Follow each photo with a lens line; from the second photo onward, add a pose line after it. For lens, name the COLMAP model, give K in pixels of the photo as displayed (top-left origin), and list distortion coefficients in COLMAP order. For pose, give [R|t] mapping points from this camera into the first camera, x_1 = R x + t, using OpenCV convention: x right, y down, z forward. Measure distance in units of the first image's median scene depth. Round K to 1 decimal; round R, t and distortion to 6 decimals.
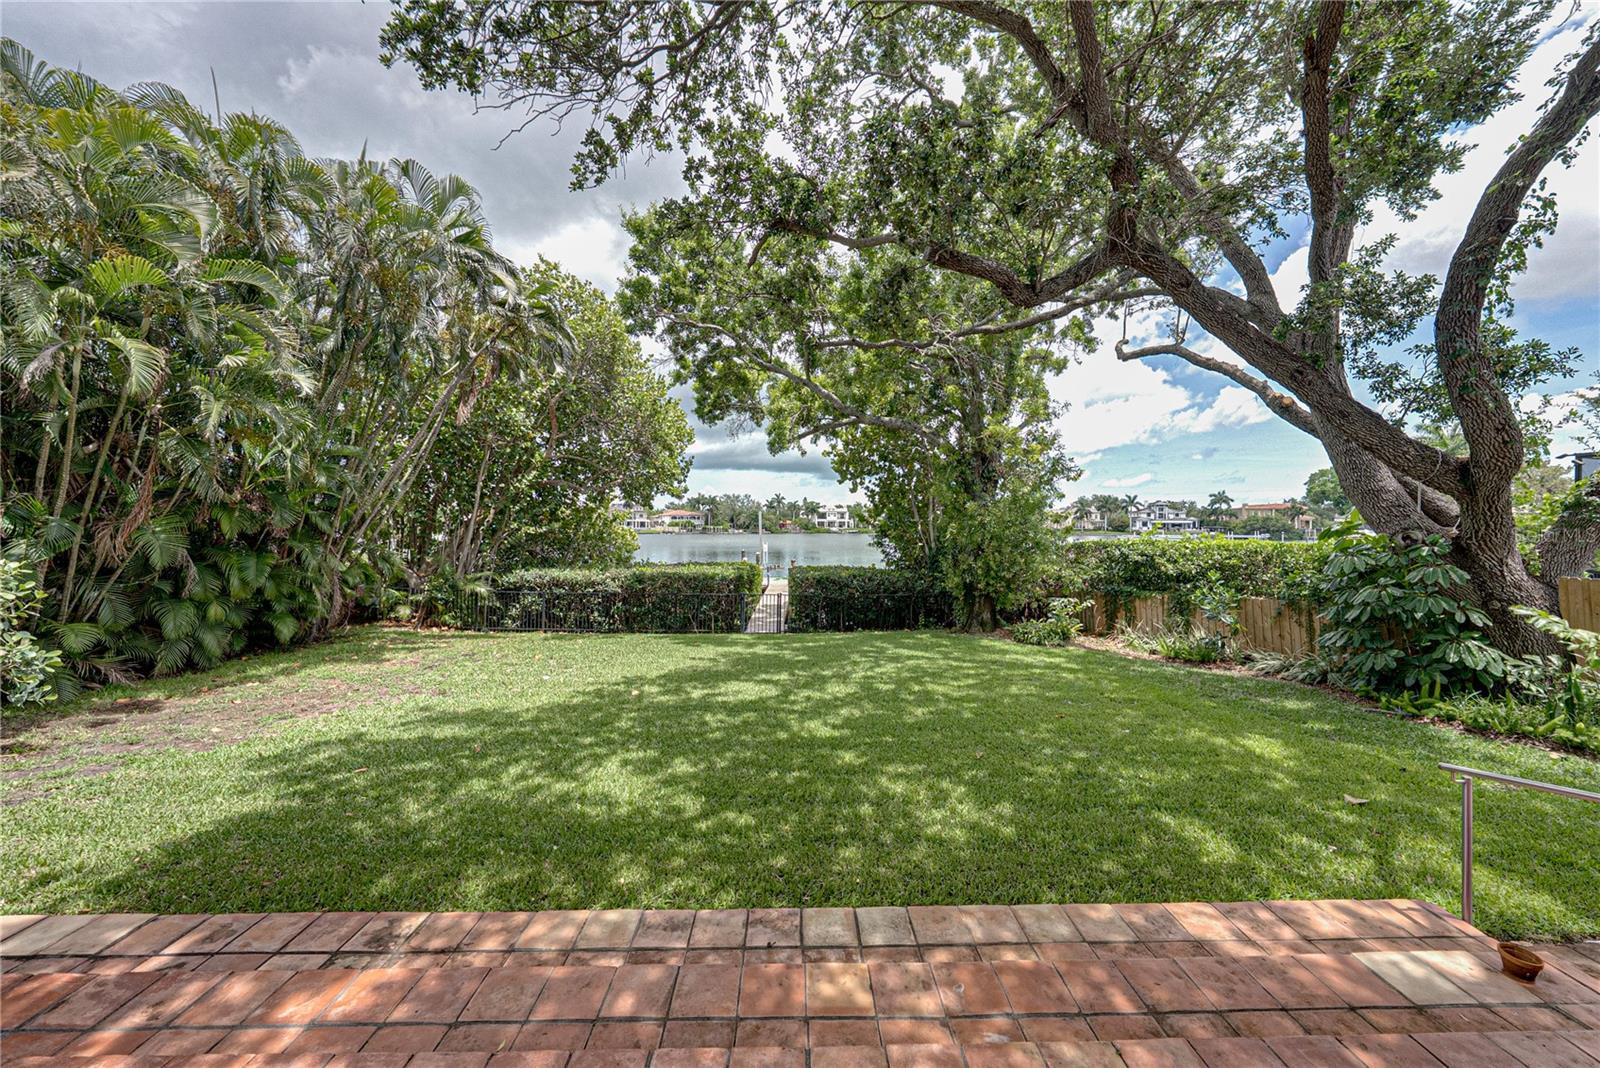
lens RADIAL K [[549.5, 0, 804.9], [0, 549.5, 517.1], [0, 0, 1]] dist [-0.002877, 0.000308]
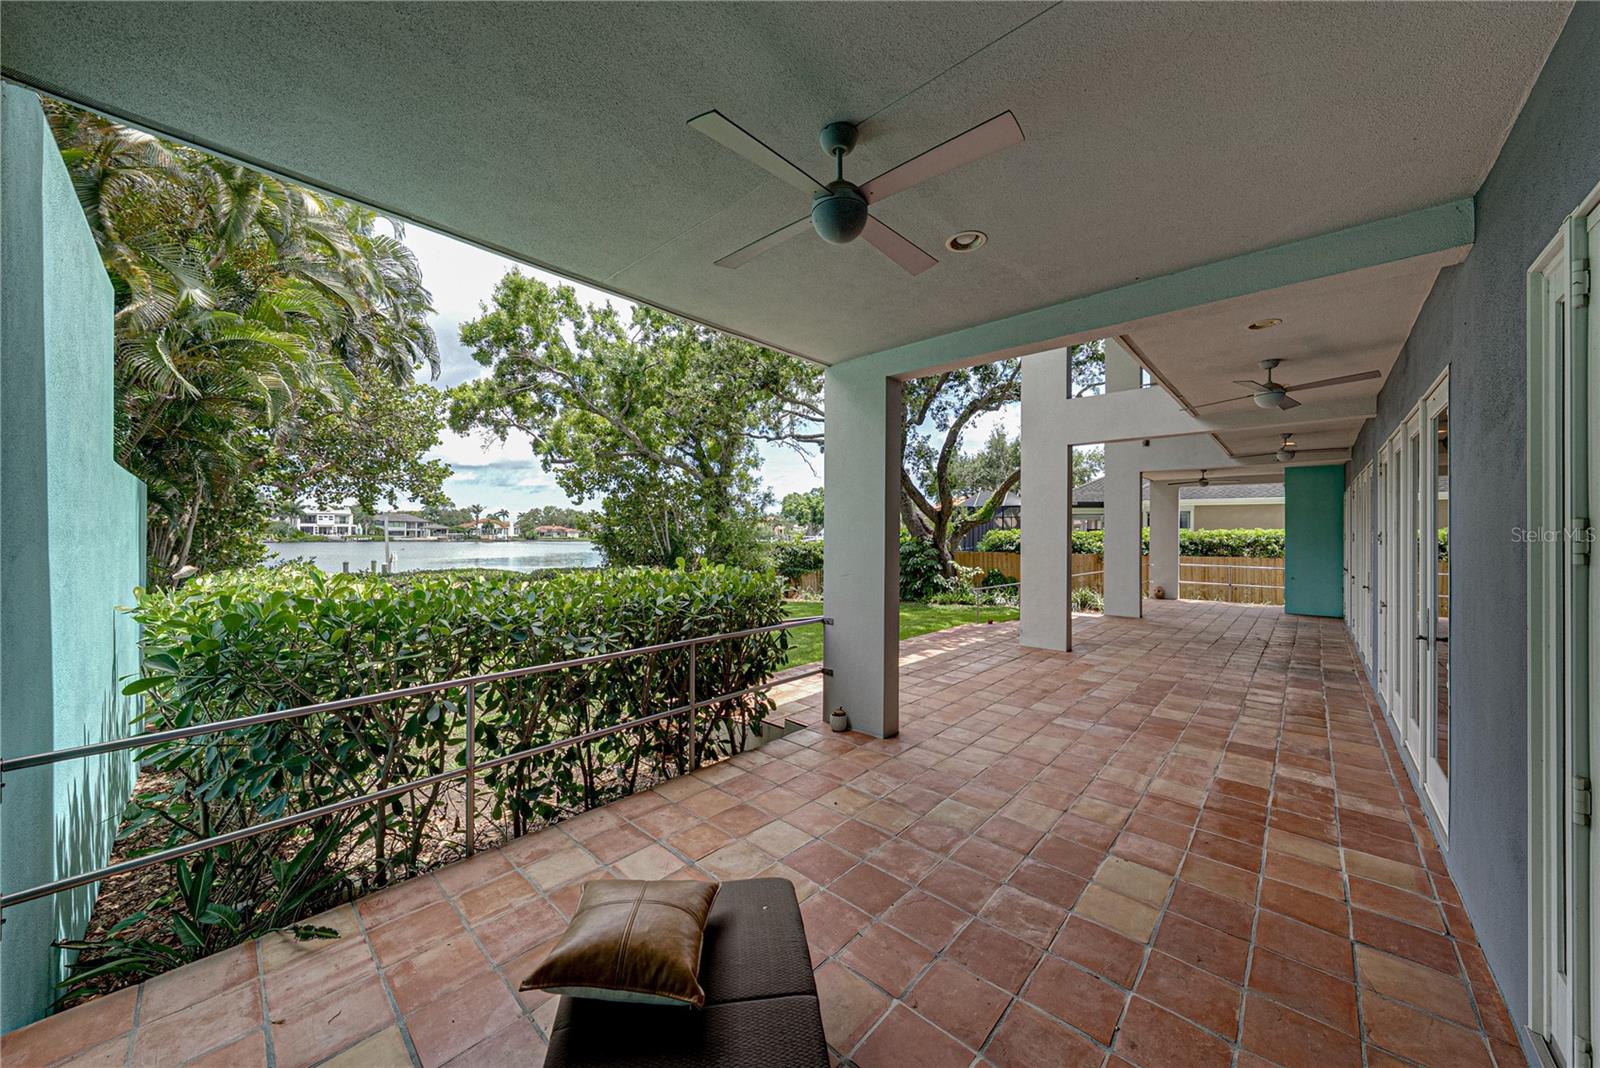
lens RADIAL K [[549.5, 0, 802.1], [0, 549.5, 535.9], [0, 0, 1]] dist [-0.002877, 0.000308]
pose [[0.698112, -0.003575, 0.715979, -0.639605], [-0.012276, 0.999781, 0.016962, -0.006267], [-0.715883, -0.020630, 0.697915, -0.231617]]
